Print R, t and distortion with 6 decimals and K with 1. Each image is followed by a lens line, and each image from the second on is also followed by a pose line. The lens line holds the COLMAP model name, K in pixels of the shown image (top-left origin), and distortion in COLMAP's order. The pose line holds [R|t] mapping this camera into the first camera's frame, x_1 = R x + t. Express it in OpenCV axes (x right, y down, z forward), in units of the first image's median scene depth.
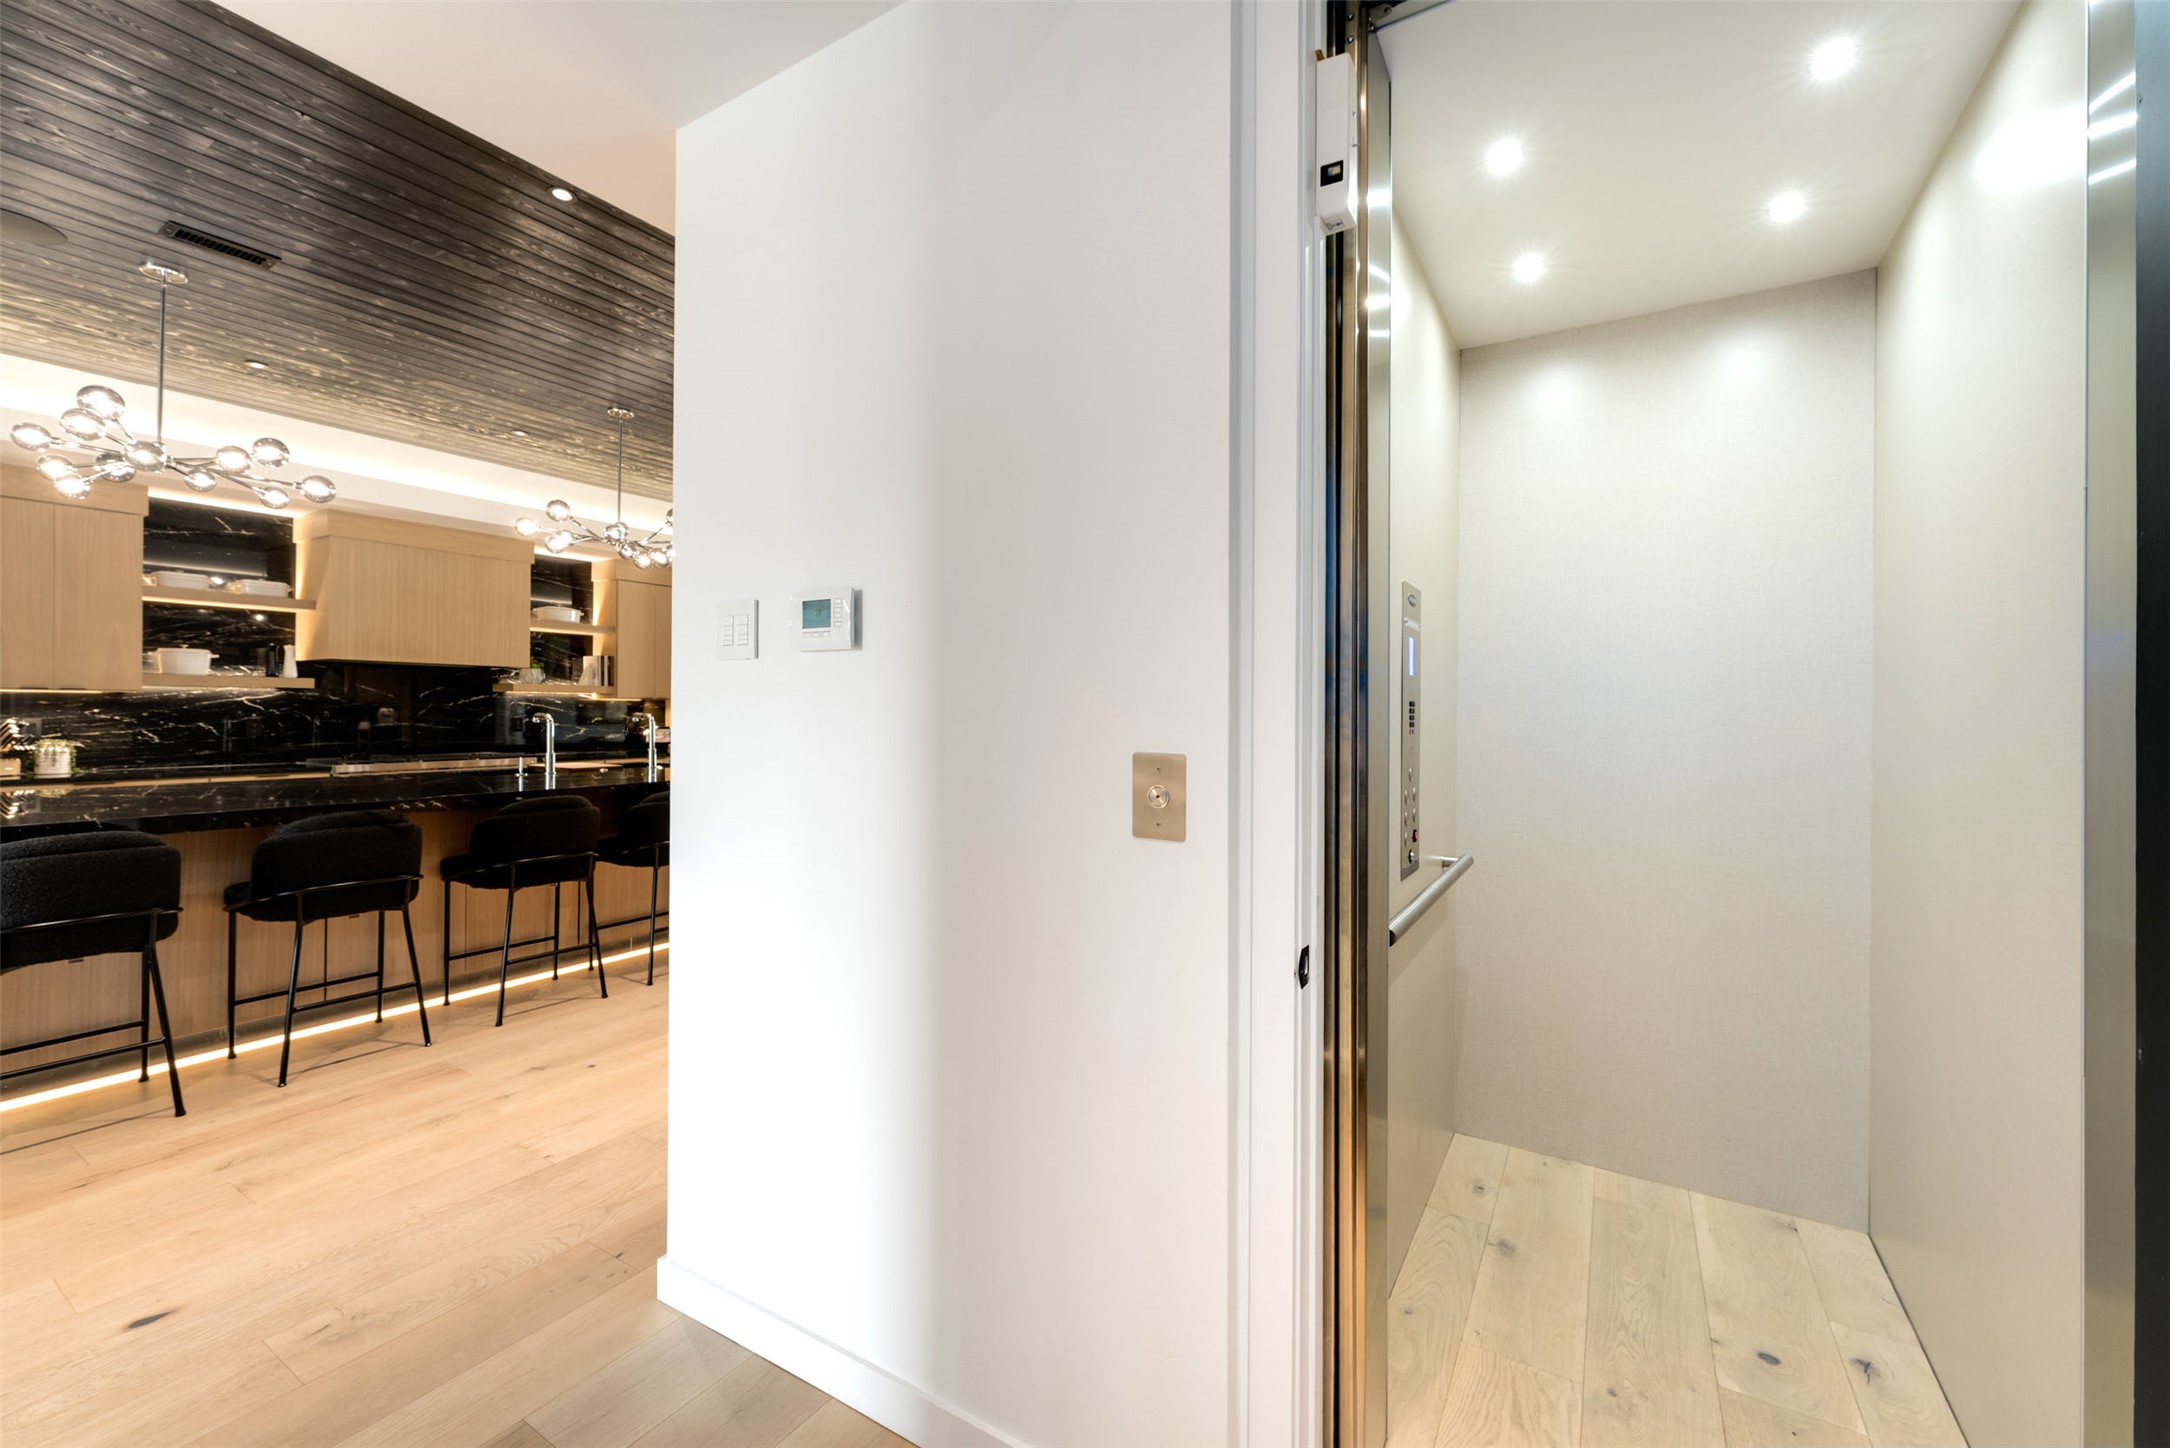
lens RADIAL K [[879.4, 0, 1086.0], [0, 879.4, 682.1], [0, 0, 1]] dist [-0.001640, 0.000080]
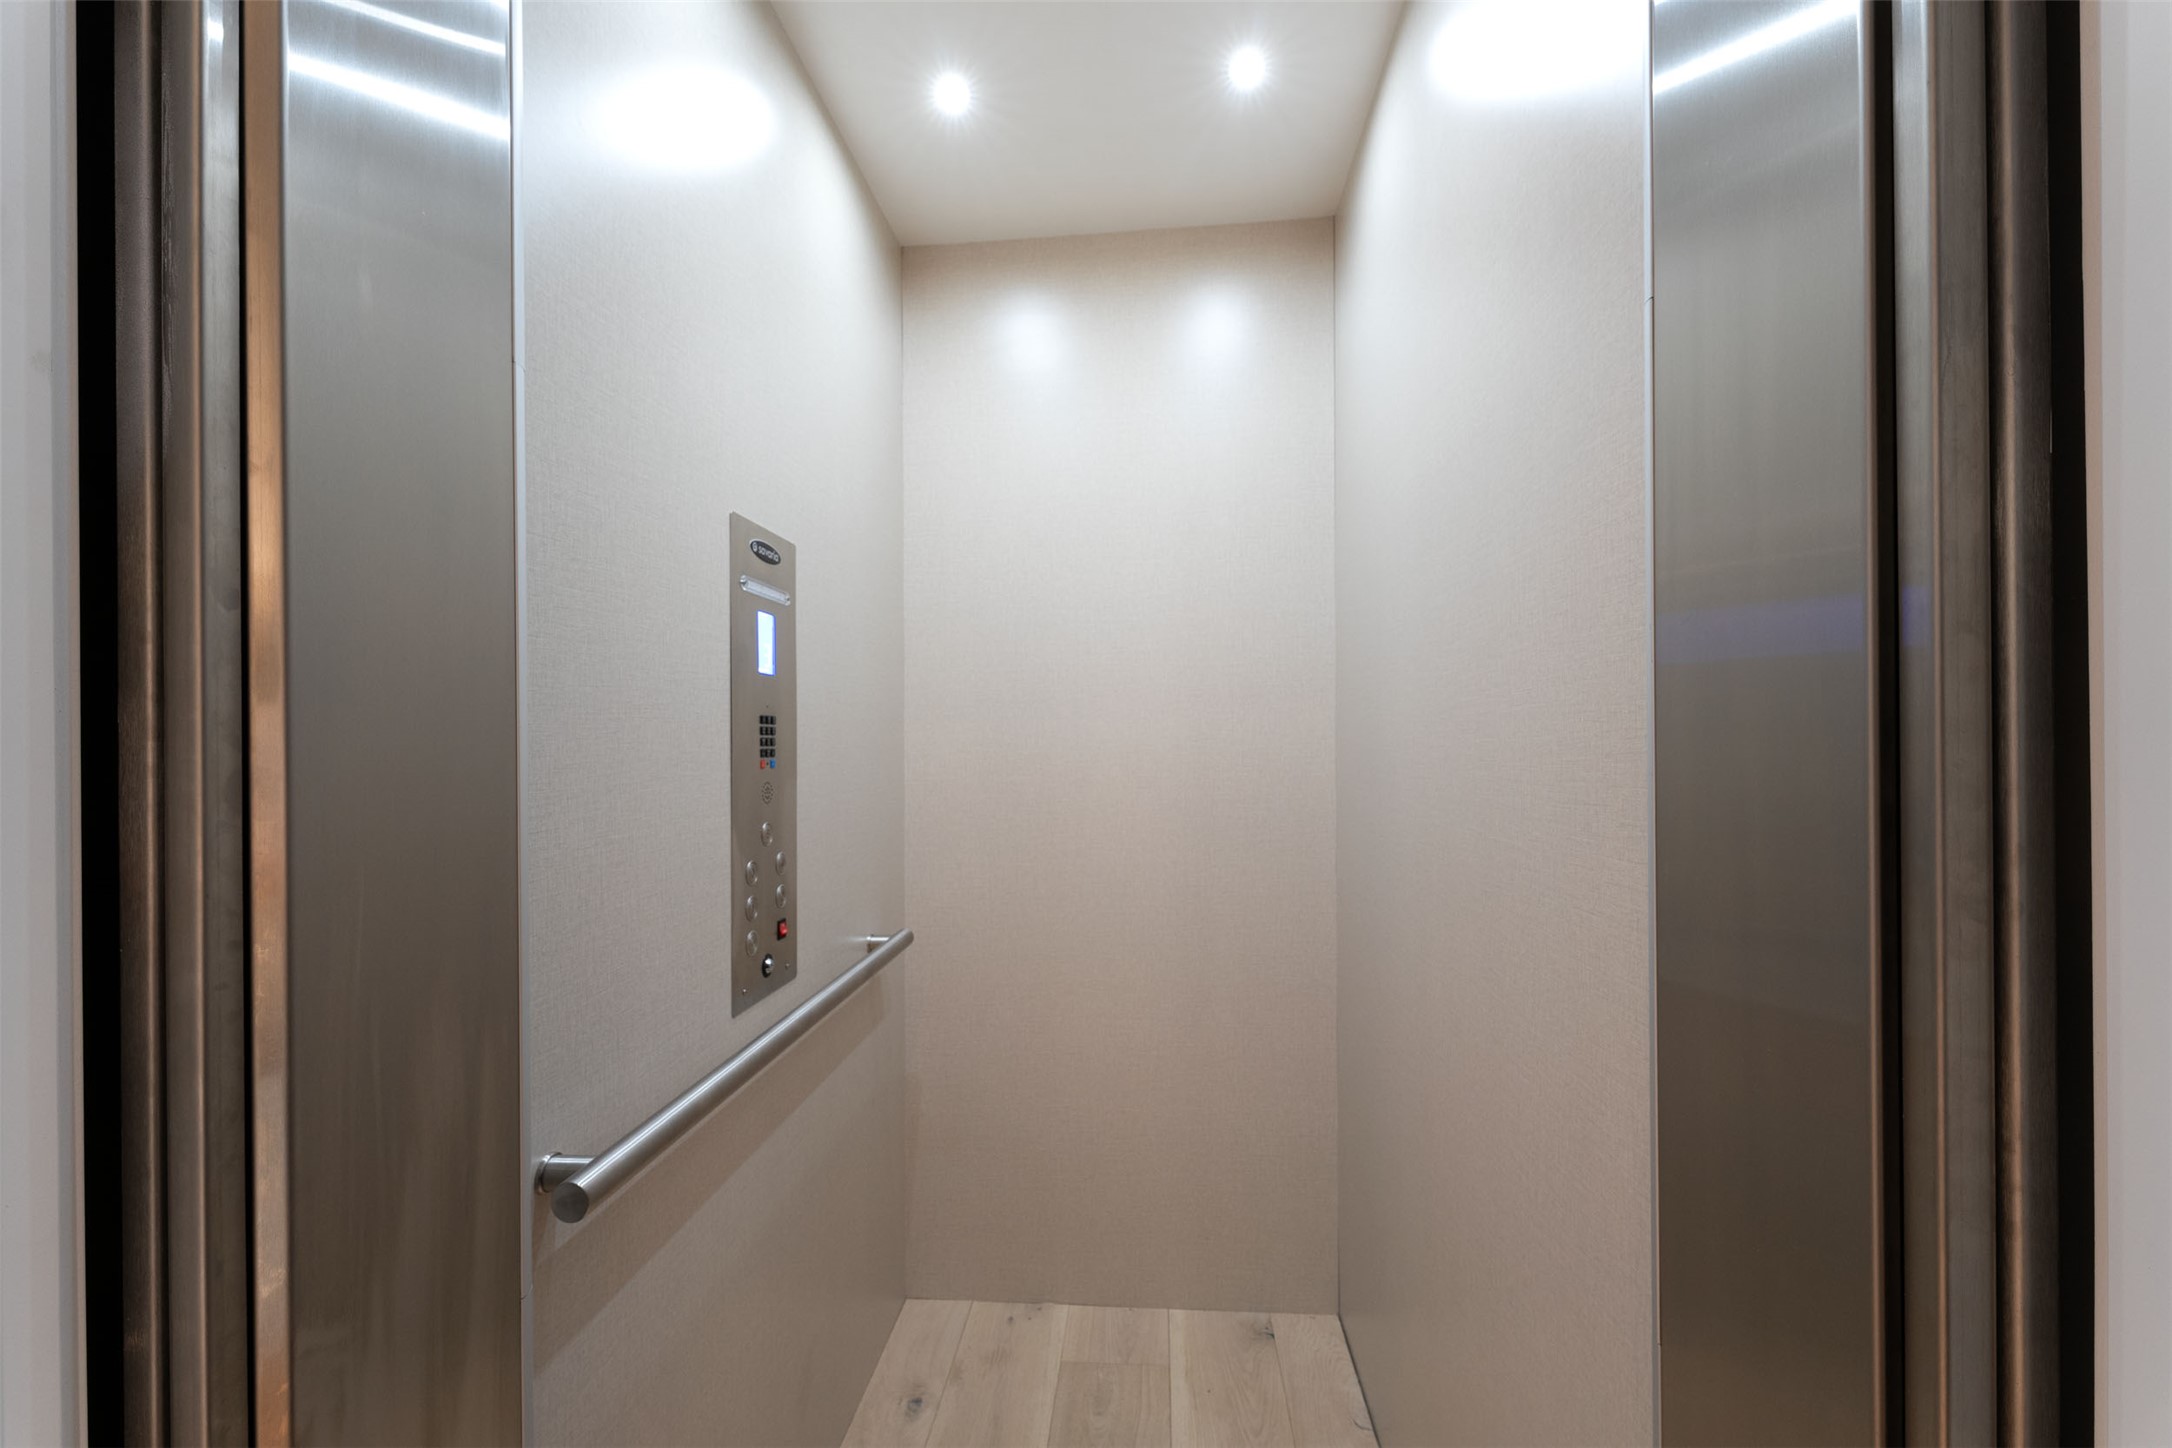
lens RADIAL K [[879.8, 0, 1076.4], [0, 879.8, 720.5], [0, 0, 1]] dist [0.000680, 0.000222]
pose [[0.897800, -0.020640, 0.439919, 0.268507], [0.014503, 0.999745, 0.017307, 0.014478], [-0.440164, -0.009158, 0.897870, 0.315586]]
